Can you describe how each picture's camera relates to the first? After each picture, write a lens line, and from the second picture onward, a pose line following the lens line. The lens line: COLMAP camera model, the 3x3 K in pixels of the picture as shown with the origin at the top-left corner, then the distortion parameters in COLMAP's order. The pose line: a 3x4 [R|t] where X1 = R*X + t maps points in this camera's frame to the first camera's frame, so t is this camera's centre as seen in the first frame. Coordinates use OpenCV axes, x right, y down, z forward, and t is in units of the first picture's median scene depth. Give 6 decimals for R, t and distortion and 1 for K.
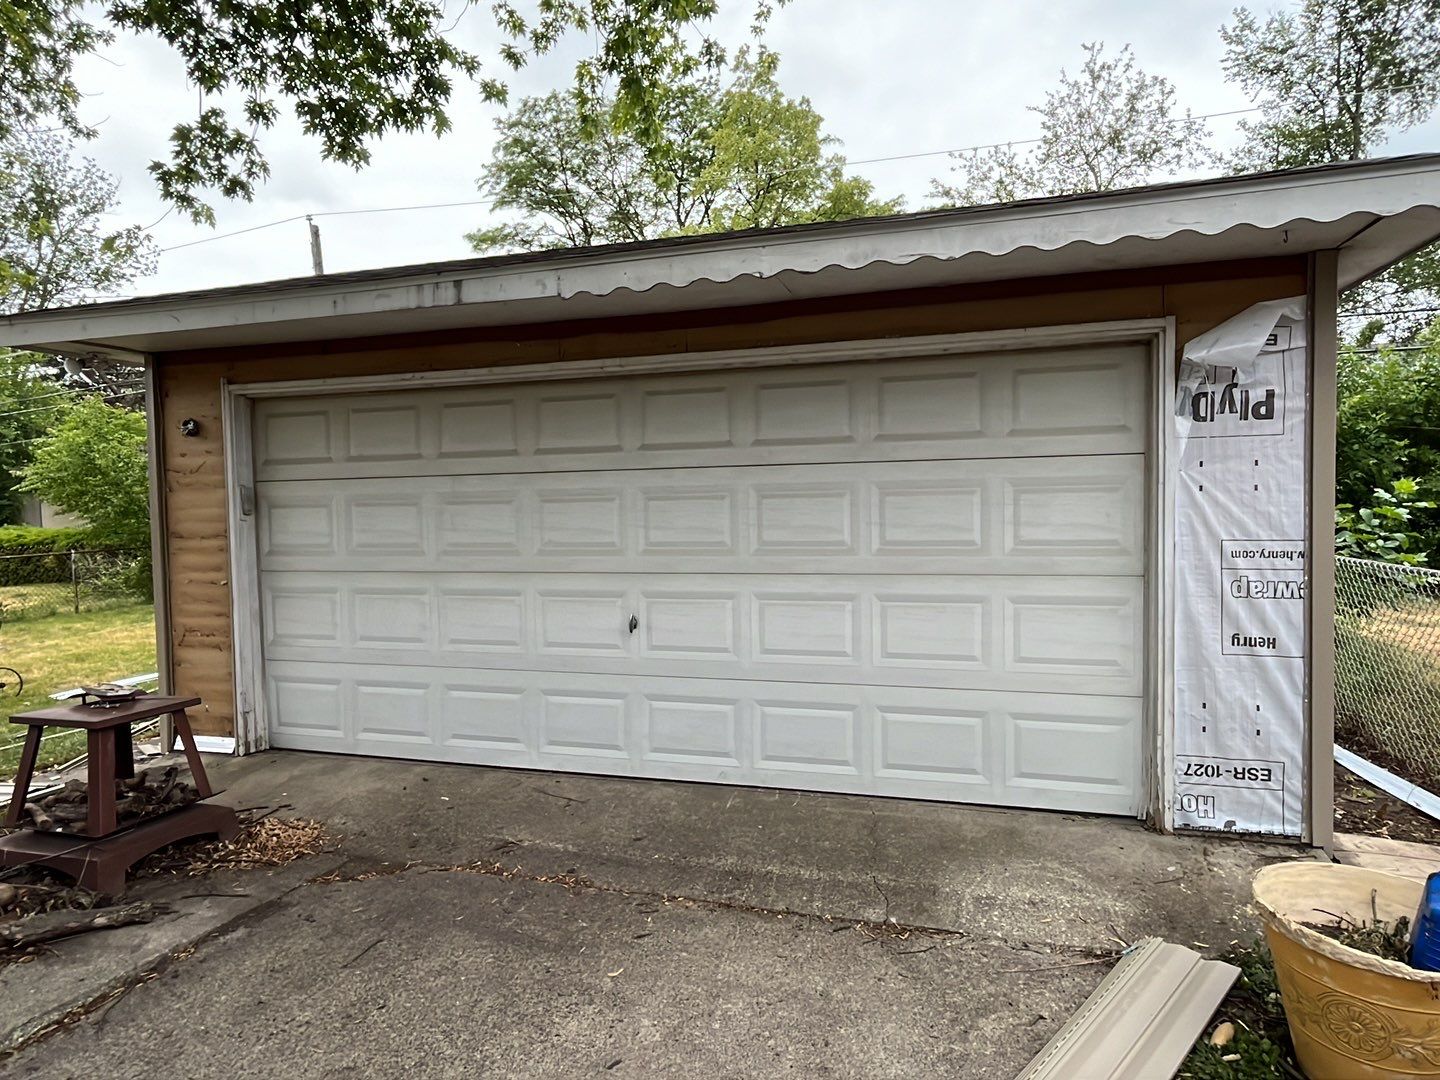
lens RADIAL K [[854.4, 0, 720.0], [0, 854.4, 540.0], [0, 0, 1]] dist [-0.000136, 0.002709]
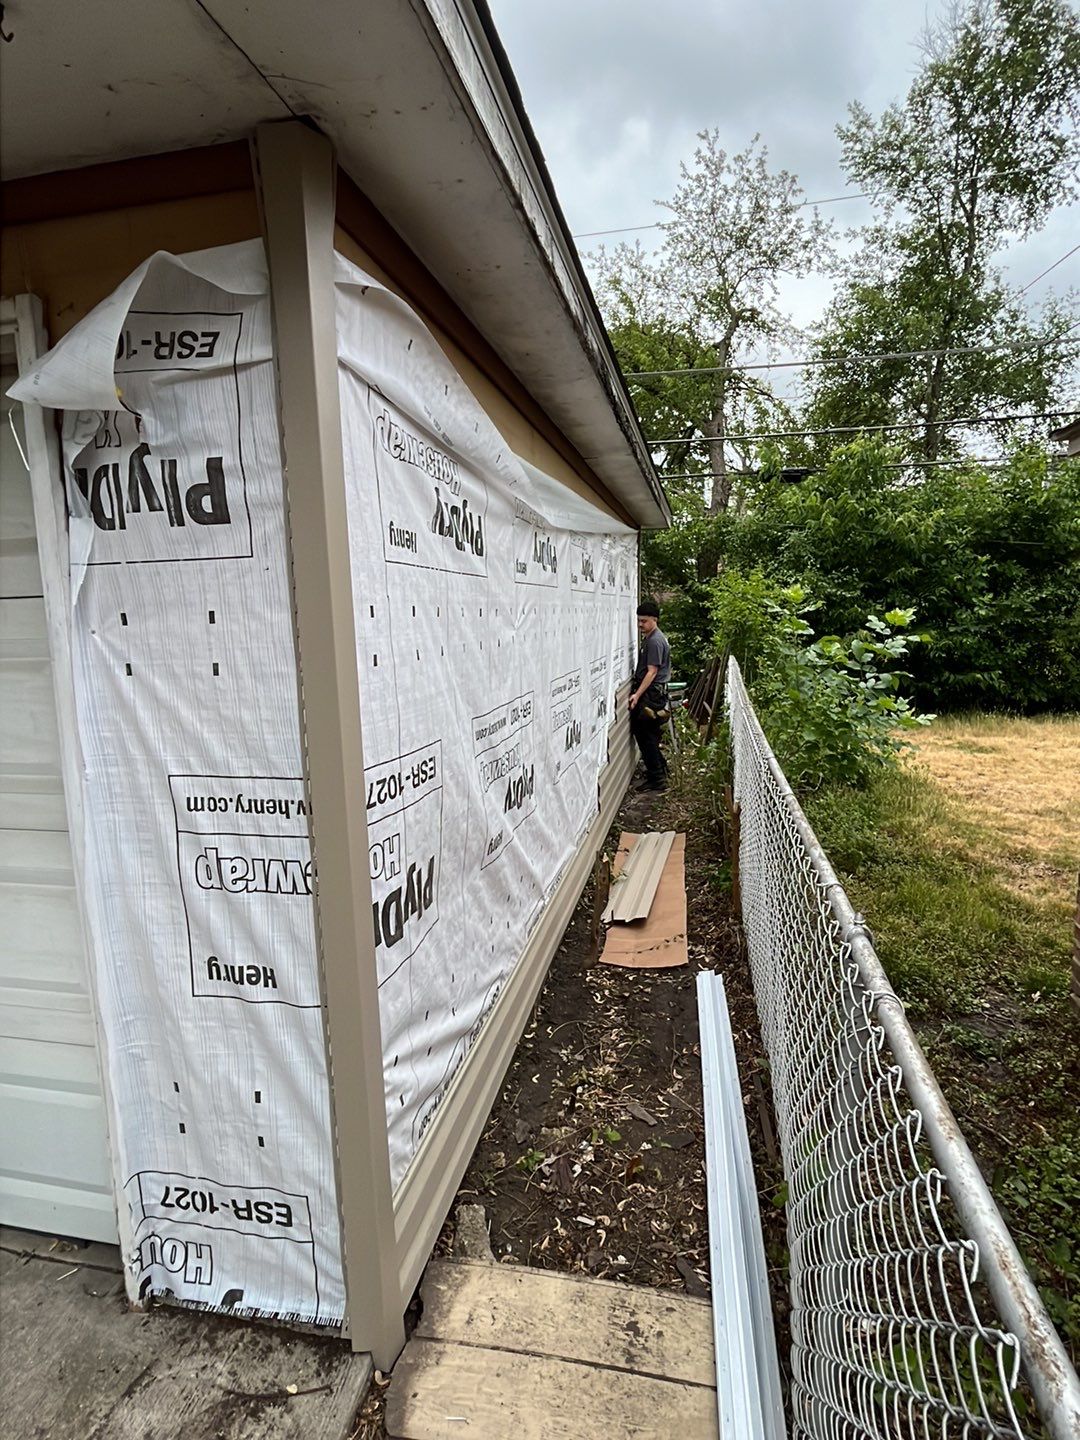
lens RADIAL K [[760.8, 0, 540.0], [0, 760.8, 720.0], [0, 0, 1]] dist [-0.006193, -0.000291]
pose [[0.997230, -0.021604, 0.071172, 0.769682], [0.014684, 0.995239, 0.096355, -0.070611], [-0.072915, -0.095043, 0.992799, 0.554944]]
